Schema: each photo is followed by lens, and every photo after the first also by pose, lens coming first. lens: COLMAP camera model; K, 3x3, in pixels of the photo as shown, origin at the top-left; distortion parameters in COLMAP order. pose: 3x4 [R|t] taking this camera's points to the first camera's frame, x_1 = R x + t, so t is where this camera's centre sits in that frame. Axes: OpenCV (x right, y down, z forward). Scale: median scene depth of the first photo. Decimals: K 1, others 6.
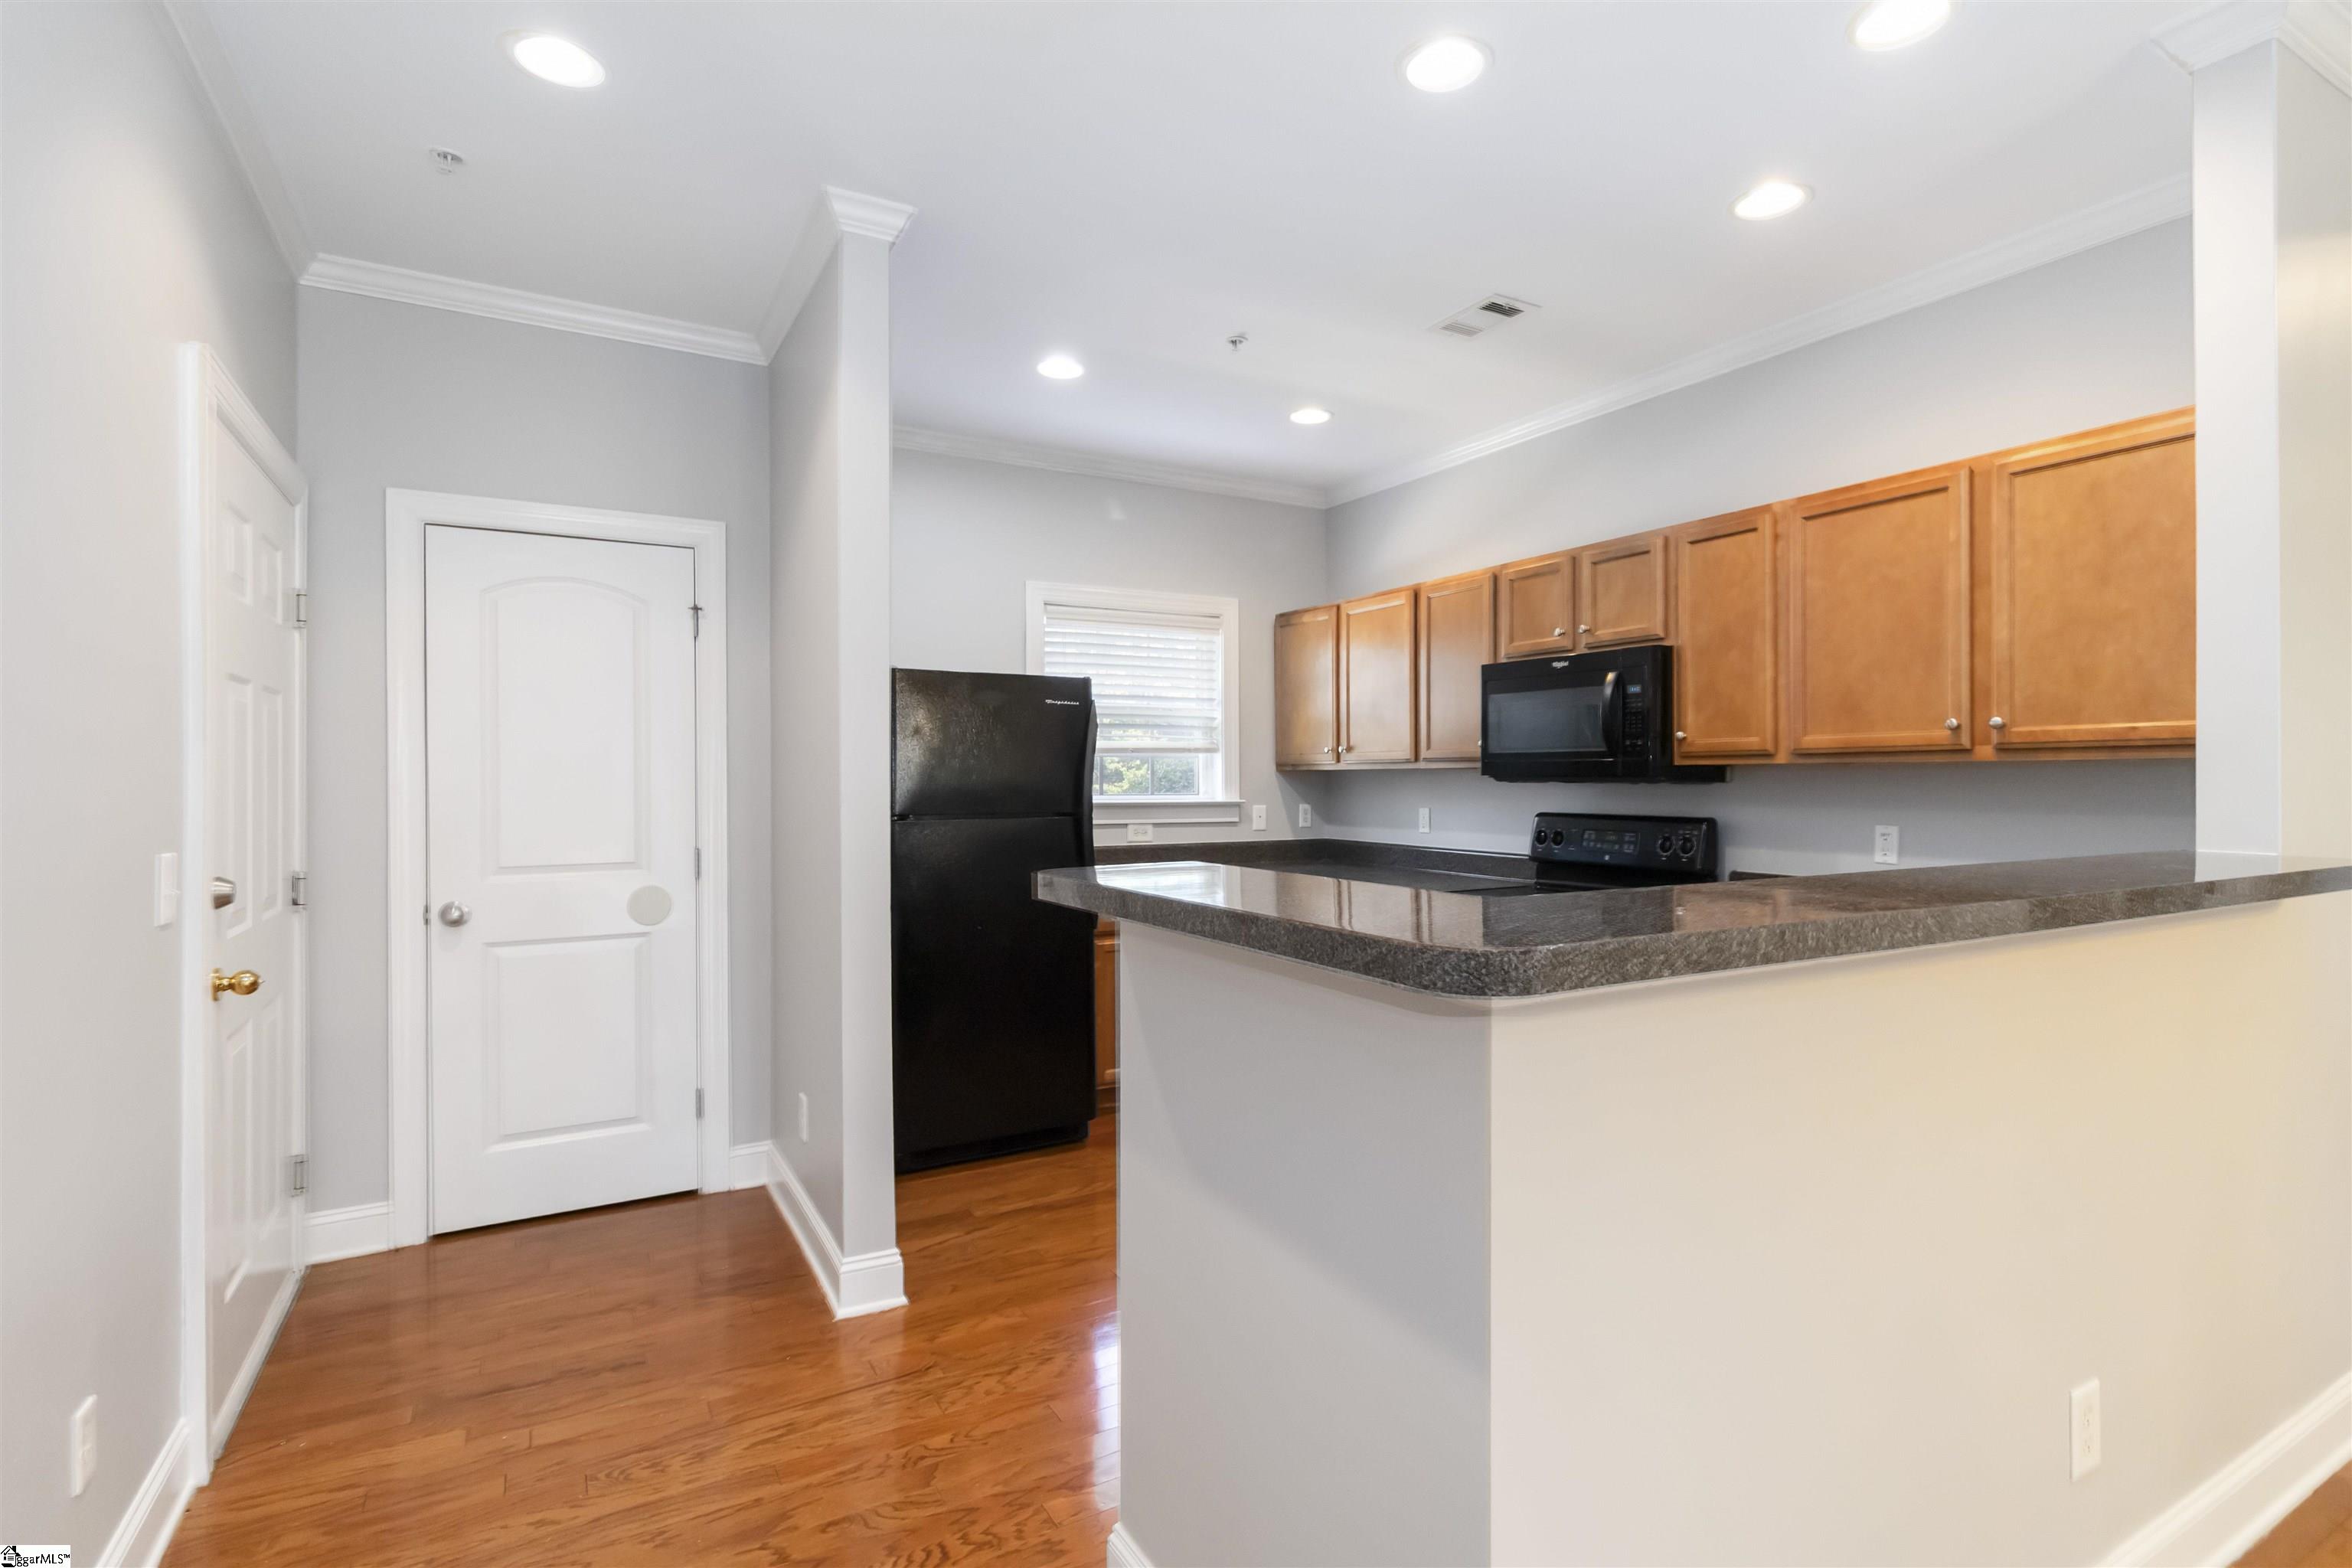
lens RADIAL K [[1131.2, 0, 1184.6], [0, 1131.2, 781.2], [0, 0, 1]] dist [0.001357, 0.000369]
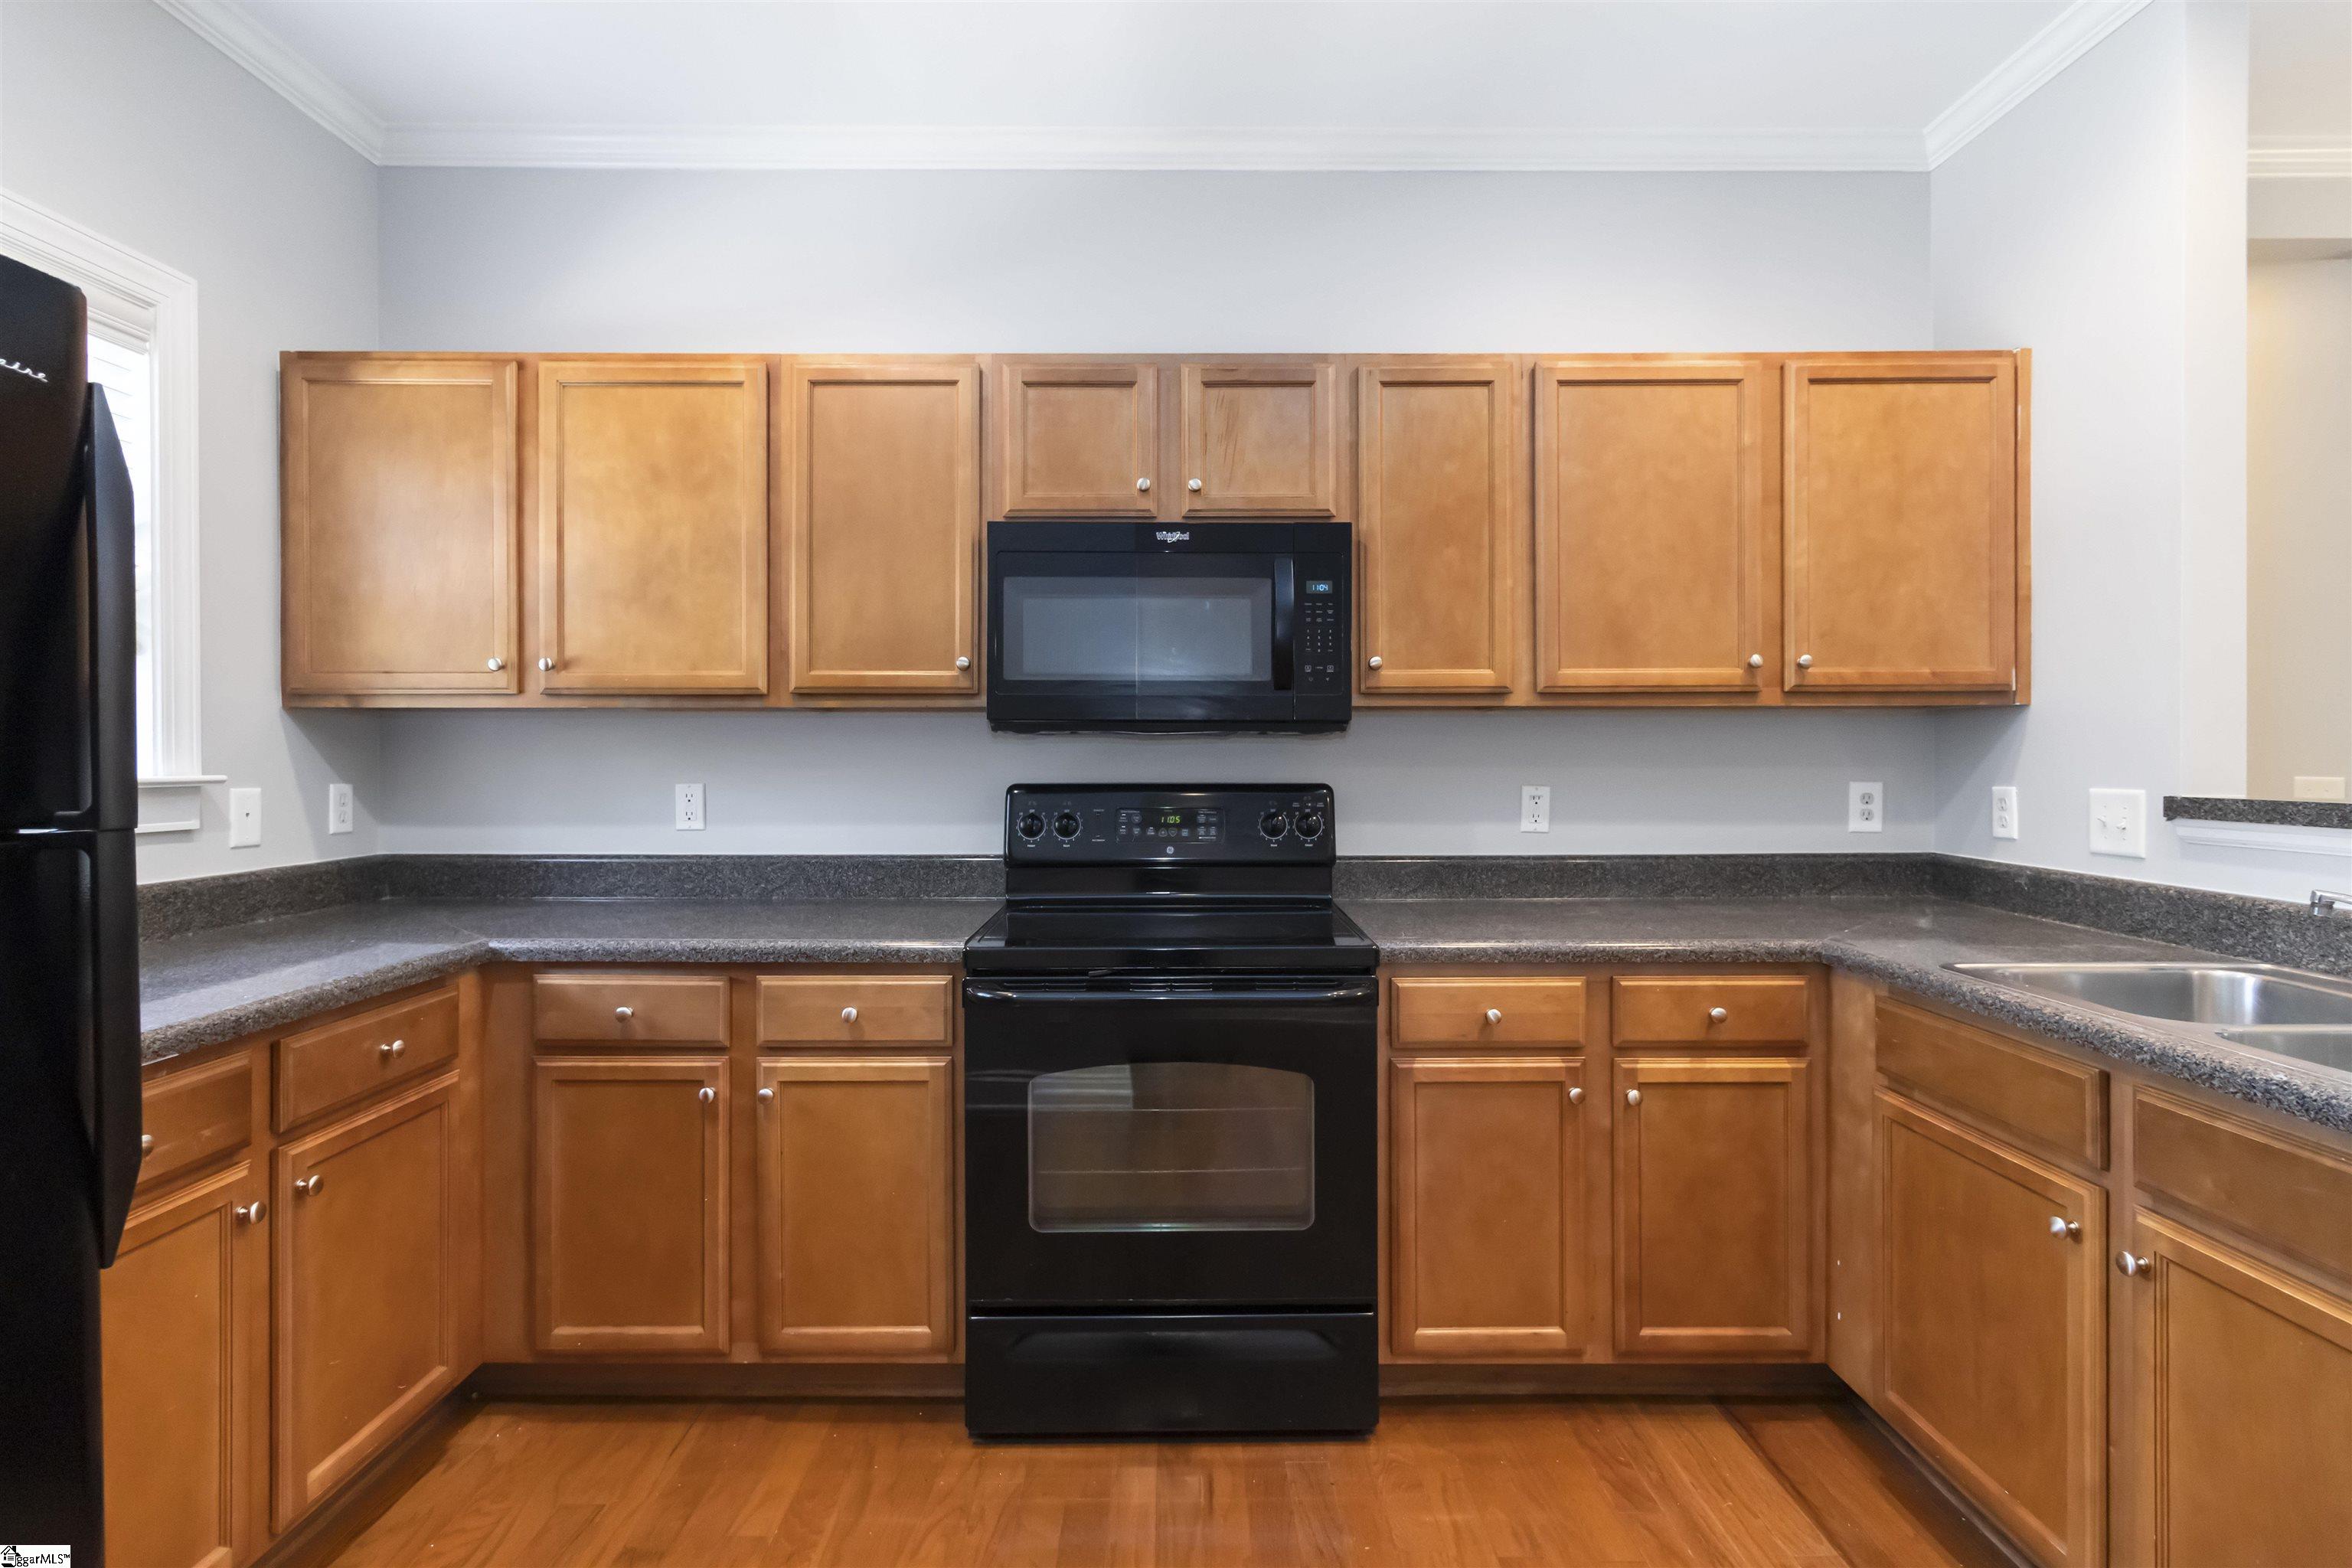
lens RADIAL K [[1131.2, 0, 1165.8], [0, 1131.2, 759.6], [0, 0, 1]] dist [0.001357, 0.000369]
pose [[0.481597, -0.002262, 0.876390, -0.185184], [0.001668, 0.999997, 0.001665, 0.014068], [-0.876391, 0.000660, 0.481600, 0.664165]]
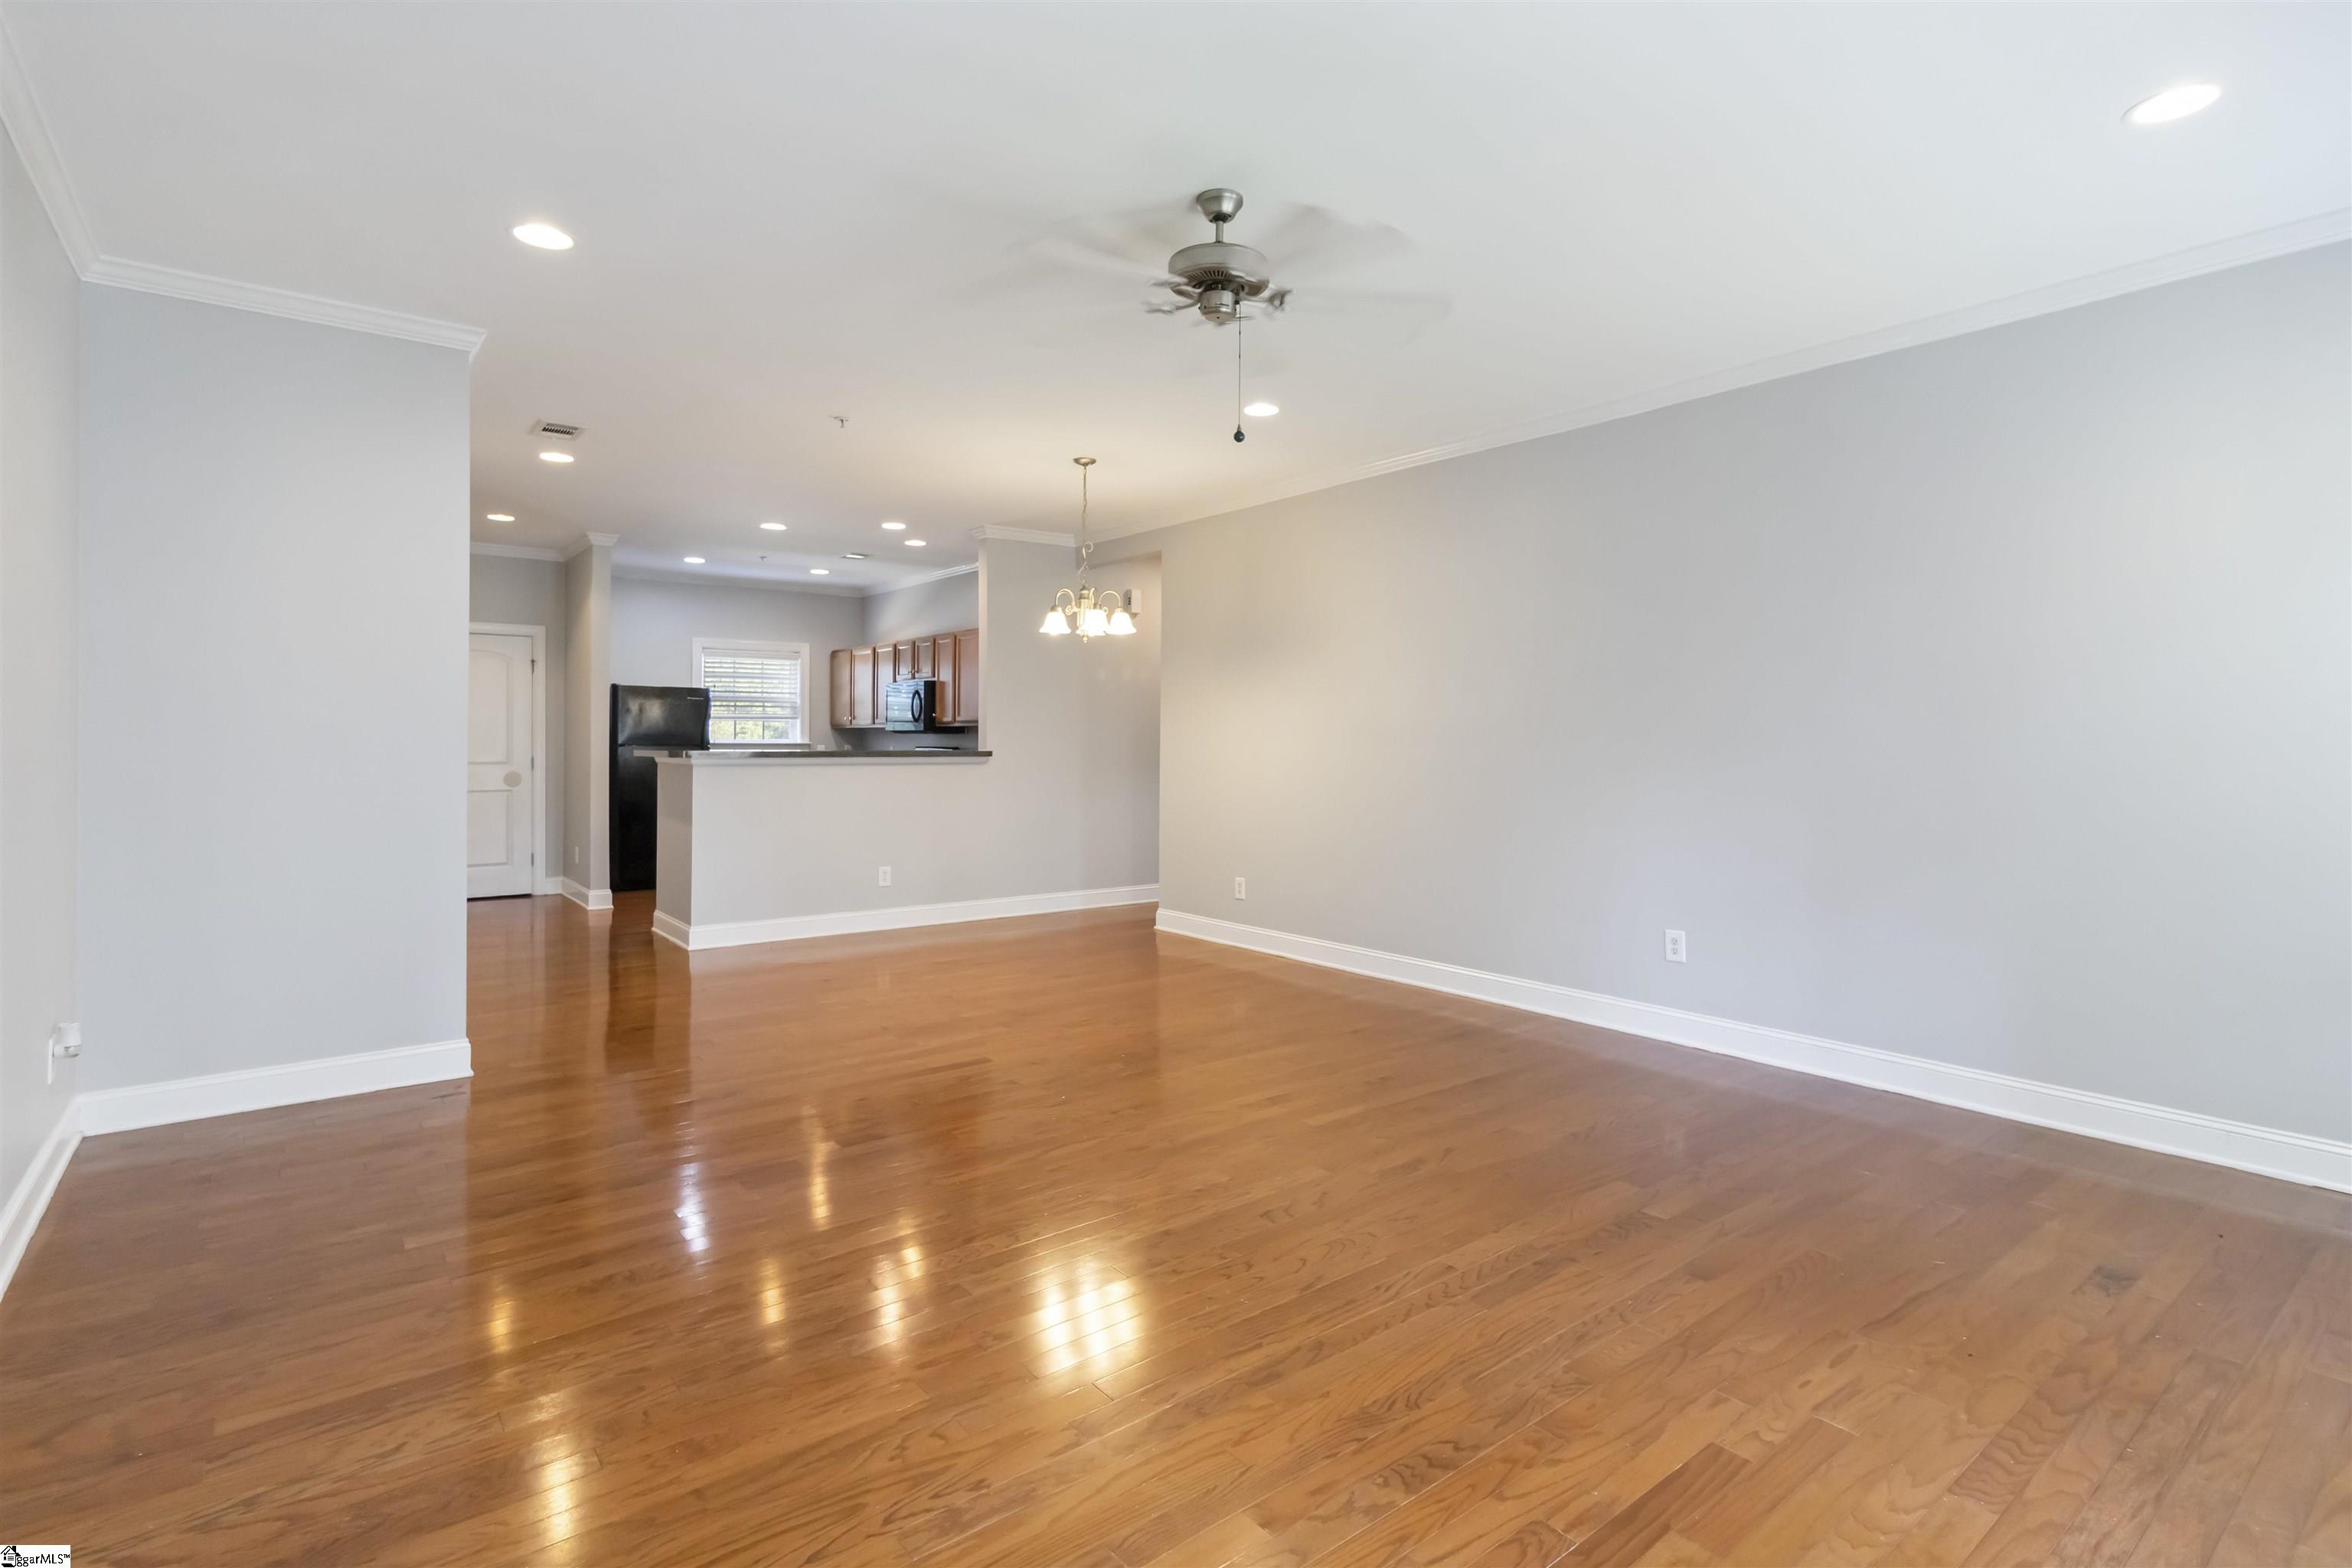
lens RADIAL K [[1131.2, 0, 1200.5], [0, 1131.2, 739.6], [0, 0, 1]] dist [0.001357, 0.000369]
pose [[0.984042, 0.003924, 0.177895, 0.579513], [-0.003272, 0.999987, -0.003955, 0.026589], [-0.177908, 0.003310, 0.984042, -1.731341]]
